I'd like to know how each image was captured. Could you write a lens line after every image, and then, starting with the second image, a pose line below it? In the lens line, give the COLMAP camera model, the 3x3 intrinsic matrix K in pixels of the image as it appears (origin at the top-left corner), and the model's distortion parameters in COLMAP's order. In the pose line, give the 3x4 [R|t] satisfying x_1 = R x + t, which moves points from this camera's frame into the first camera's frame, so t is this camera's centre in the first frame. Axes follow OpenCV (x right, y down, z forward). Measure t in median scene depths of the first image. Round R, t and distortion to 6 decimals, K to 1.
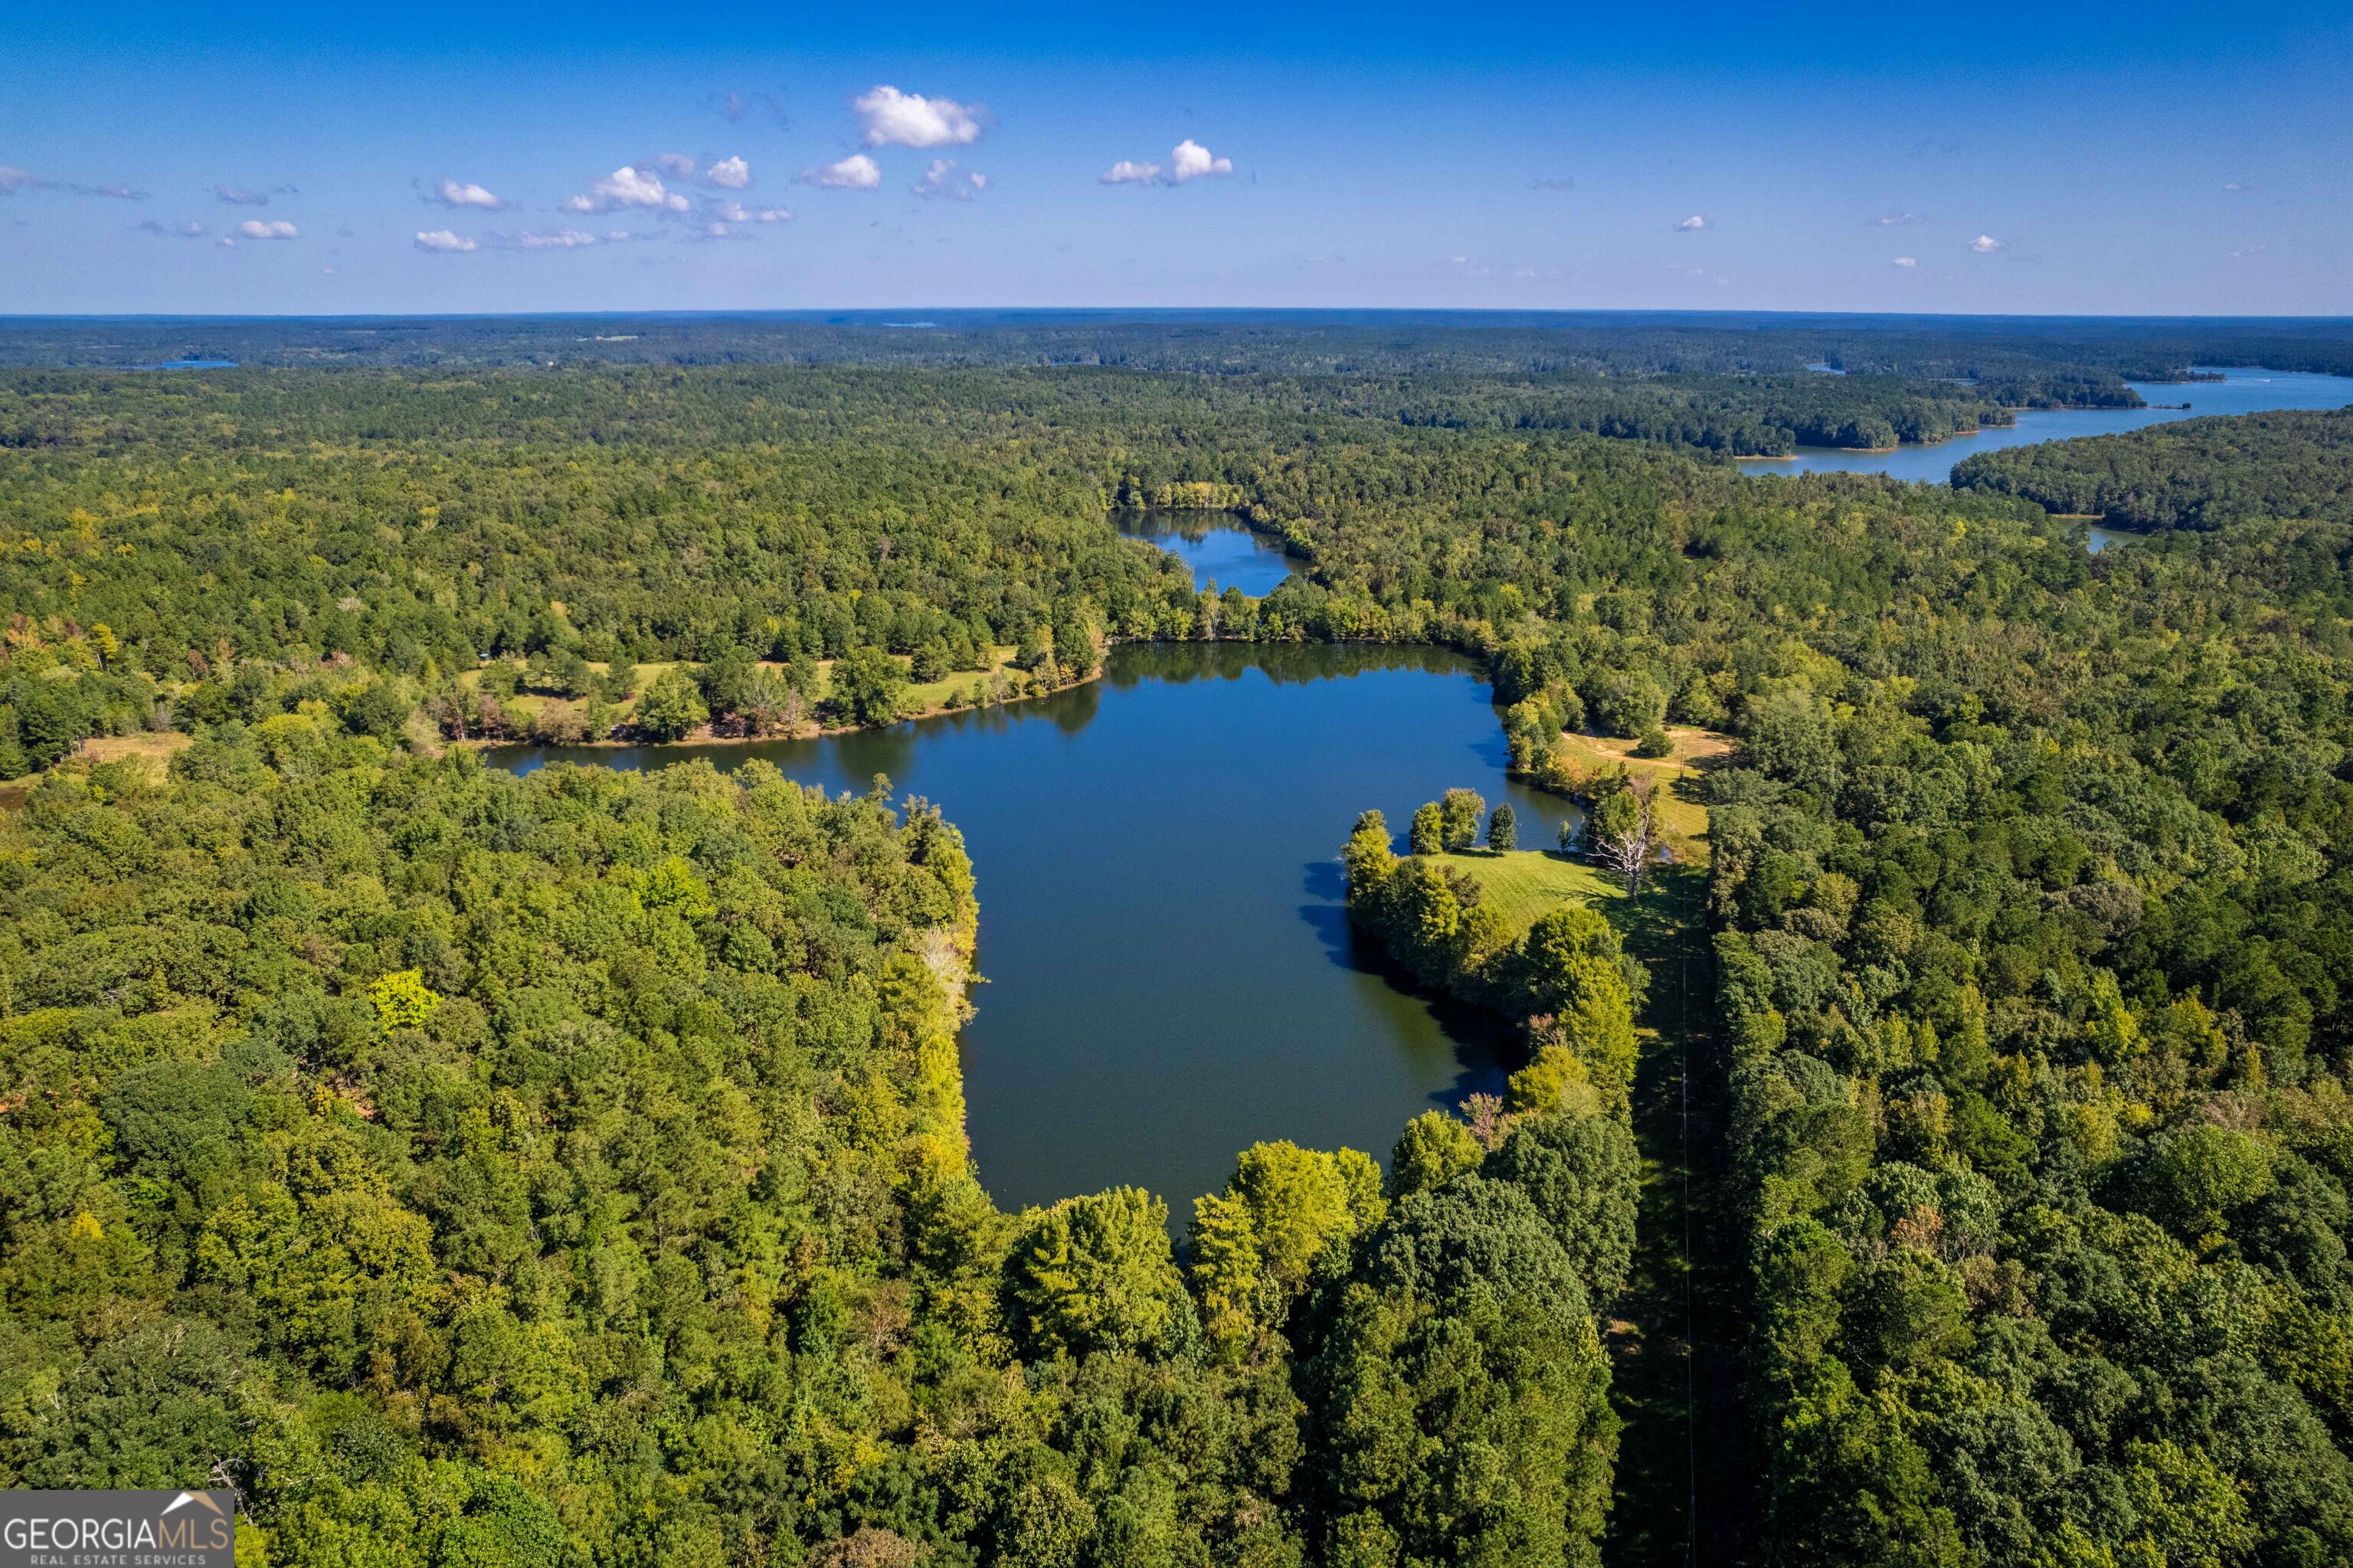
lens RADIAL K [[1519.7, 0, 1172.3], [0, 1519.7, 800.3], [0, 0, 1]] dist [-0.065862, 0.046067]
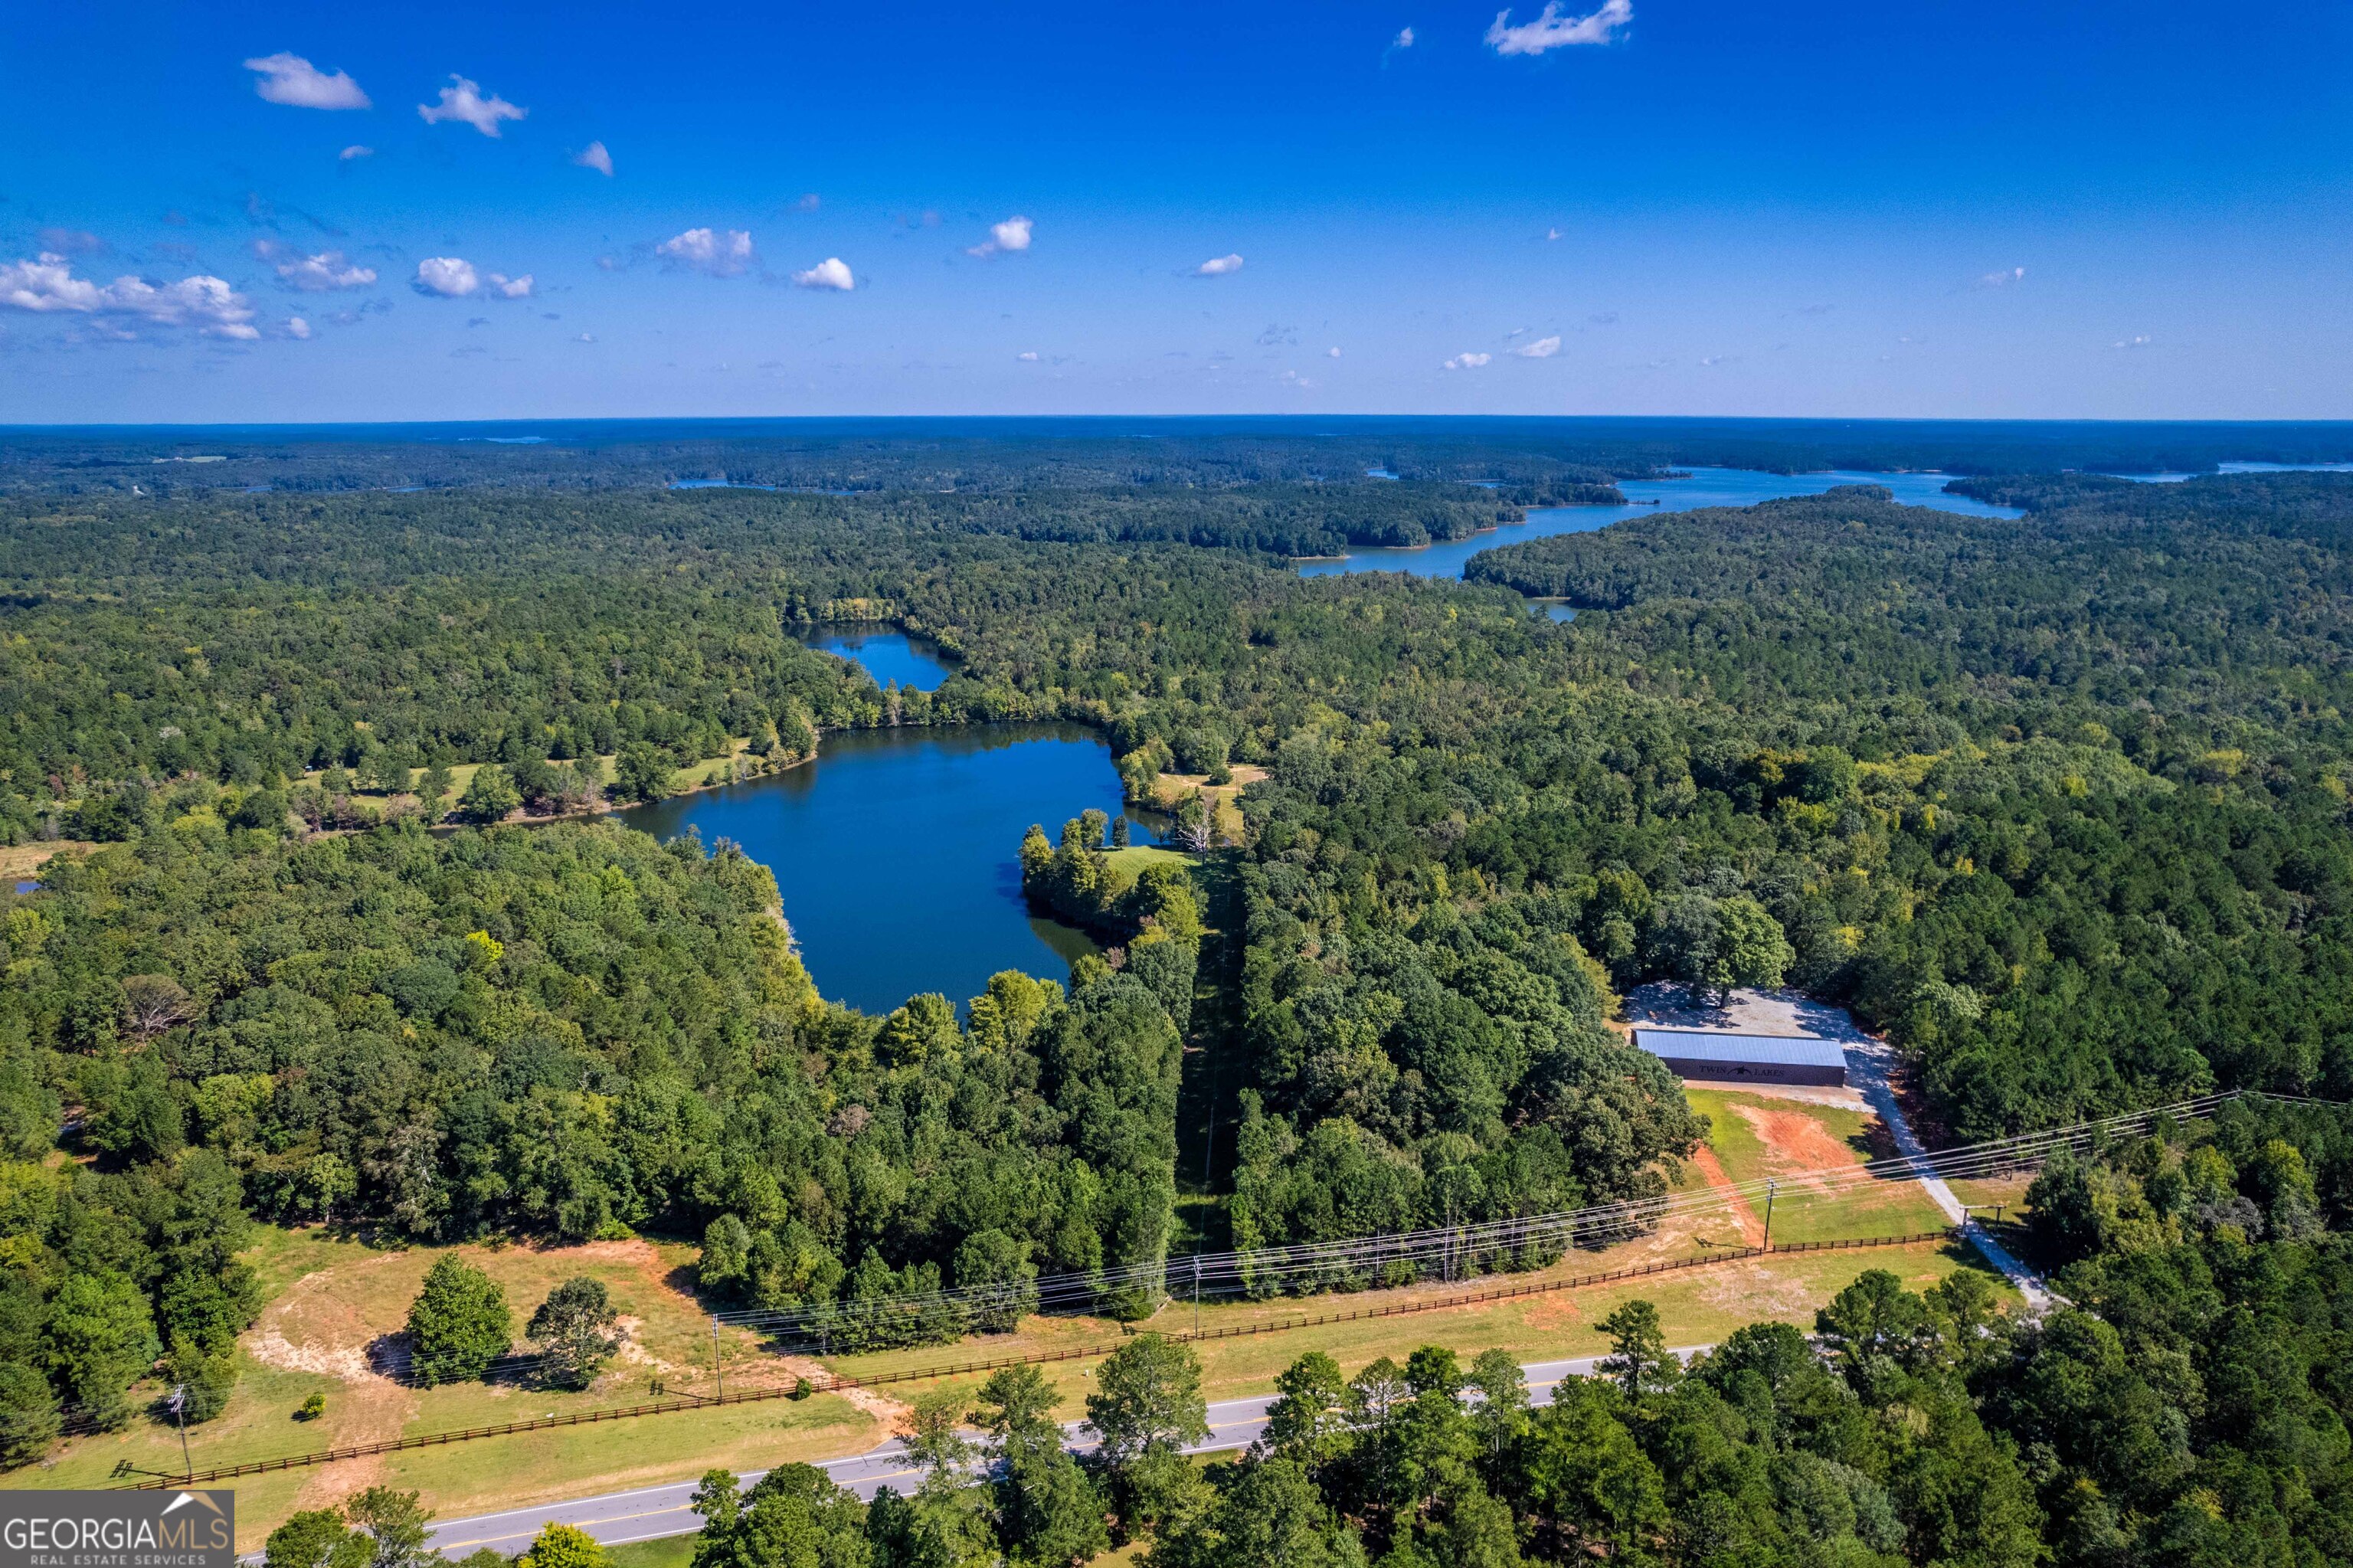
lens RADIAL K [[1469.3, 0, 1173.2], [0, 1469.3, 856.1], [0, 0, 1]] dist [-0.051743, 0.038520]
pose [[0.968576, -0.073346, 0.237659, -0.051094], [0.078476, 0.996842, -0.012182, 0.039591], [-0.236015, 0.030450, 0.971272, -0.272330]]
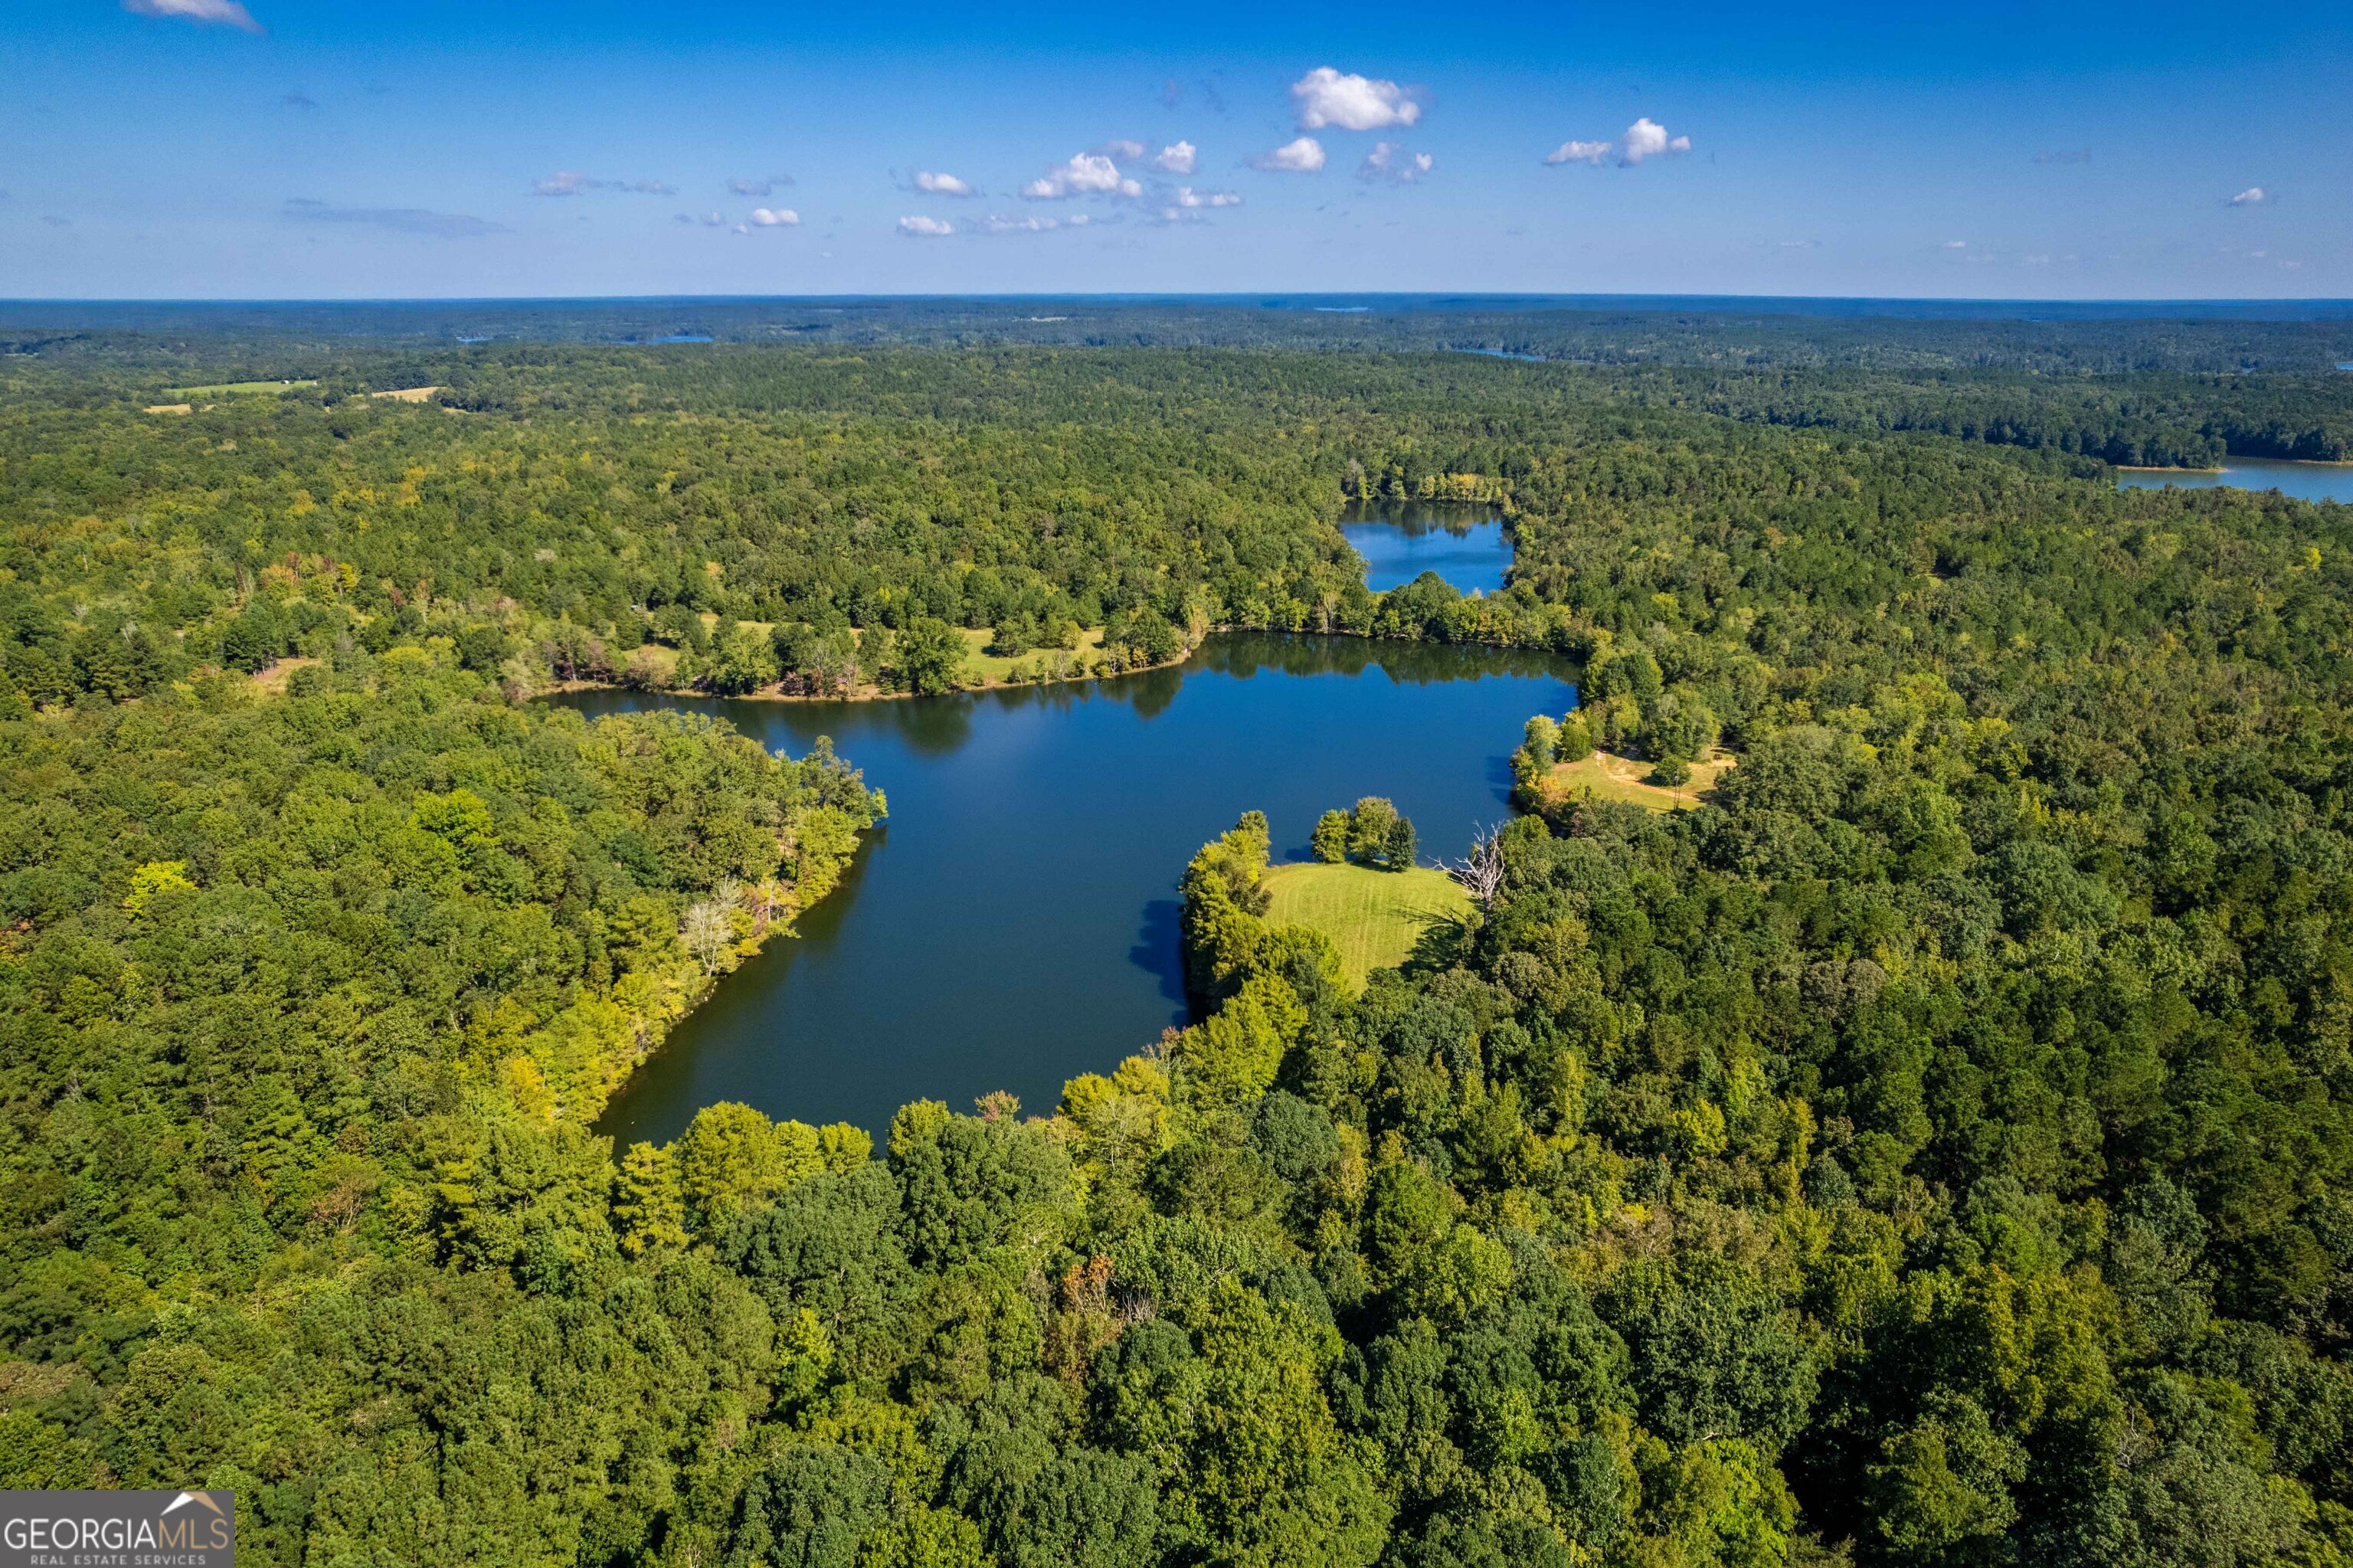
lens RADIAL K [[1516.5, 0, 1176.4], [0, 1516.5, 827.8], [0, 0, 1]] dist [-0.066759, 0.051586]
pose [[0.961031, 0.092282, -0.260583, 0.199334], [-0.085364, 0.995634, 0.037769, -0.008975], [0.262931, -0.014053, 0.964712, 0.028910]]
